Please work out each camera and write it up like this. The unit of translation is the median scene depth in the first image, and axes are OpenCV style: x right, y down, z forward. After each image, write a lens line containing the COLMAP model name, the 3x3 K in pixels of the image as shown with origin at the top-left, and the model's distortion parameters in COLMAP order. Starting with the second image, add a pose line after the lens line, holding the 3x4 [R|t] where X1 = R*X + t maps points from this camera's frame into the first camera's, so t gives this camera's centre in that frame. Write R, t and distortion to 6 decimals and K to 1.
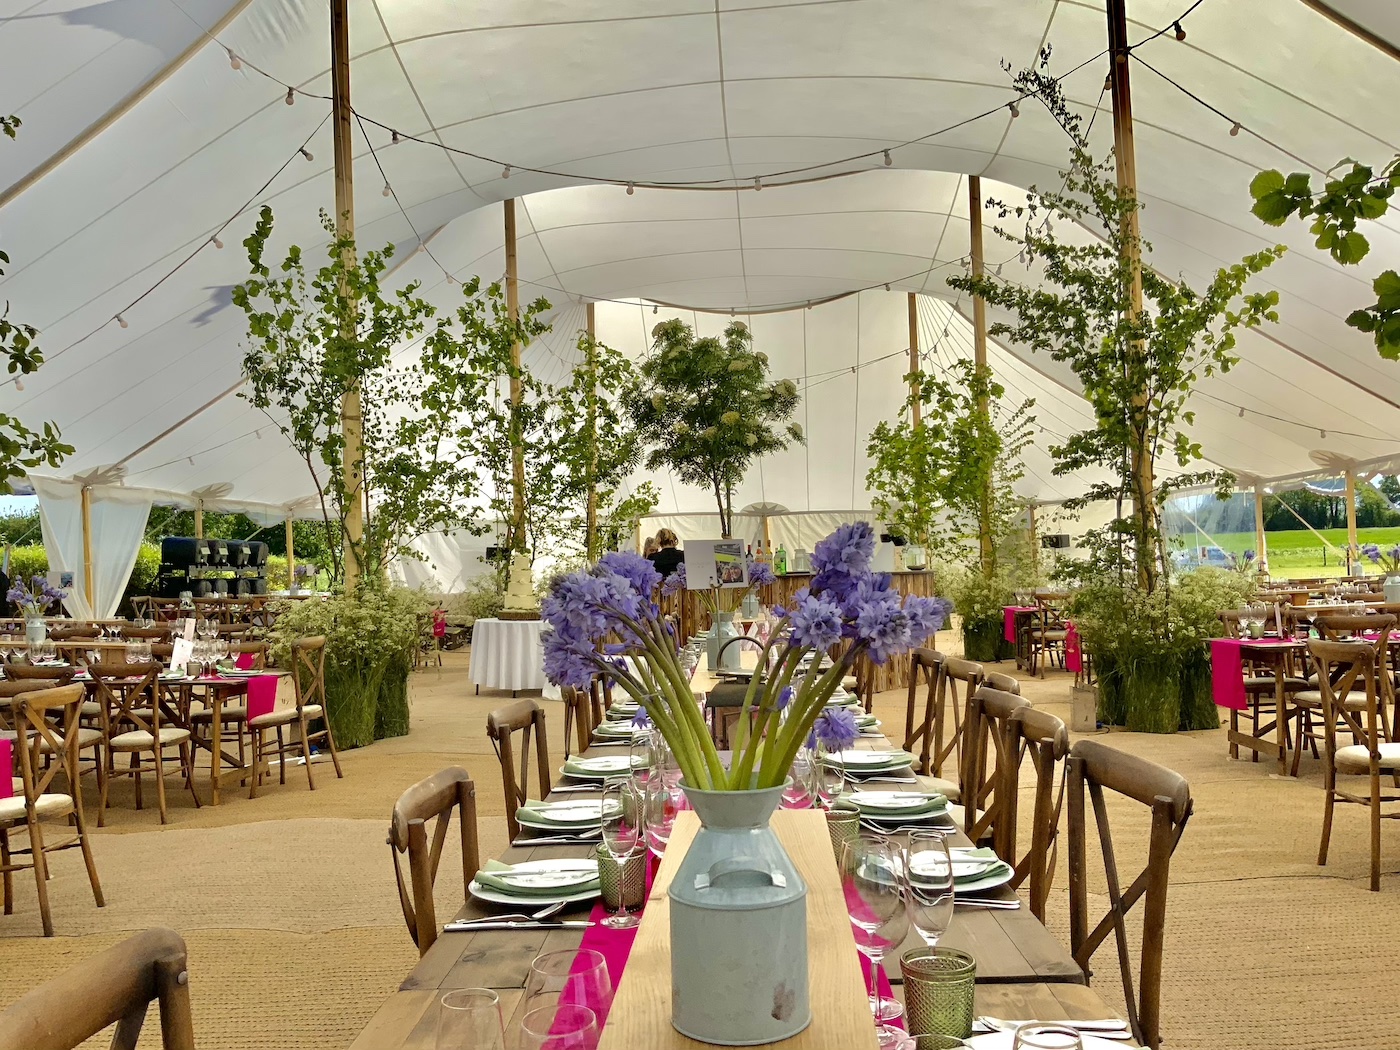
lens RADIAL K [[1147.0, 0, 691.8], [0, 1147.0, 531.4], [0, 0, 1]] dist [0.112401, -0.256970]
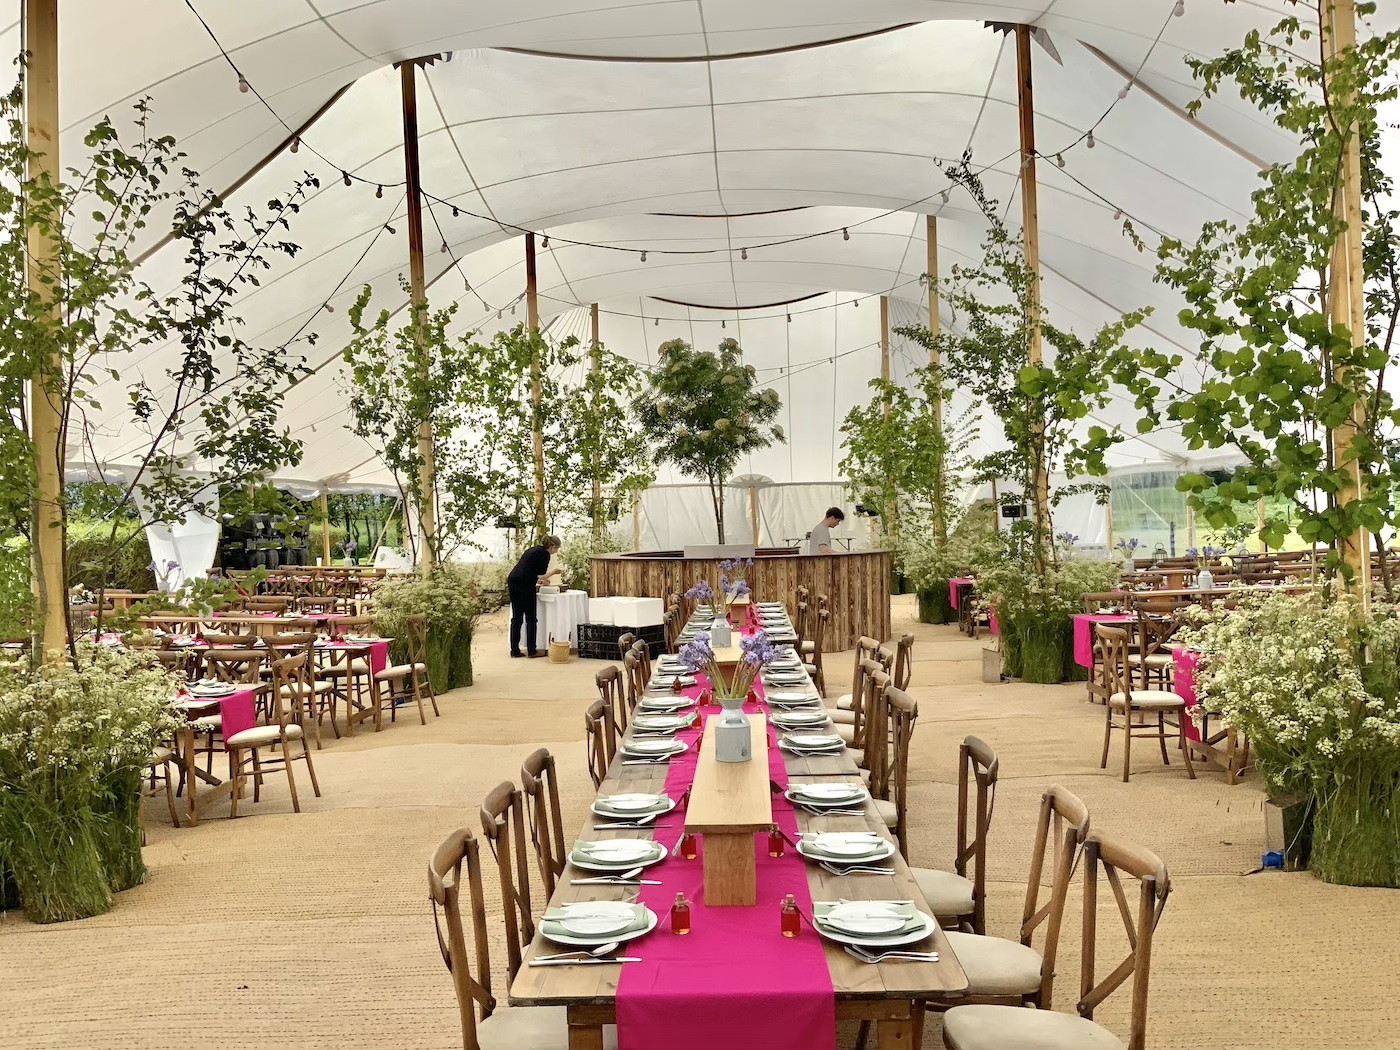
lens RADIAL K [[1147.0, 0, 691.8], [0, 1147.0, 531.4], [0, 0, 1]] dist [0.112401, -0.256970]
pose [[0.999963, 0.000025, 0.008655, -0.010753], [-0.000385, 0.999138, 0.041509, -0.049415], [-0.008646, -0.041511, 0.999101, -0.280190]]
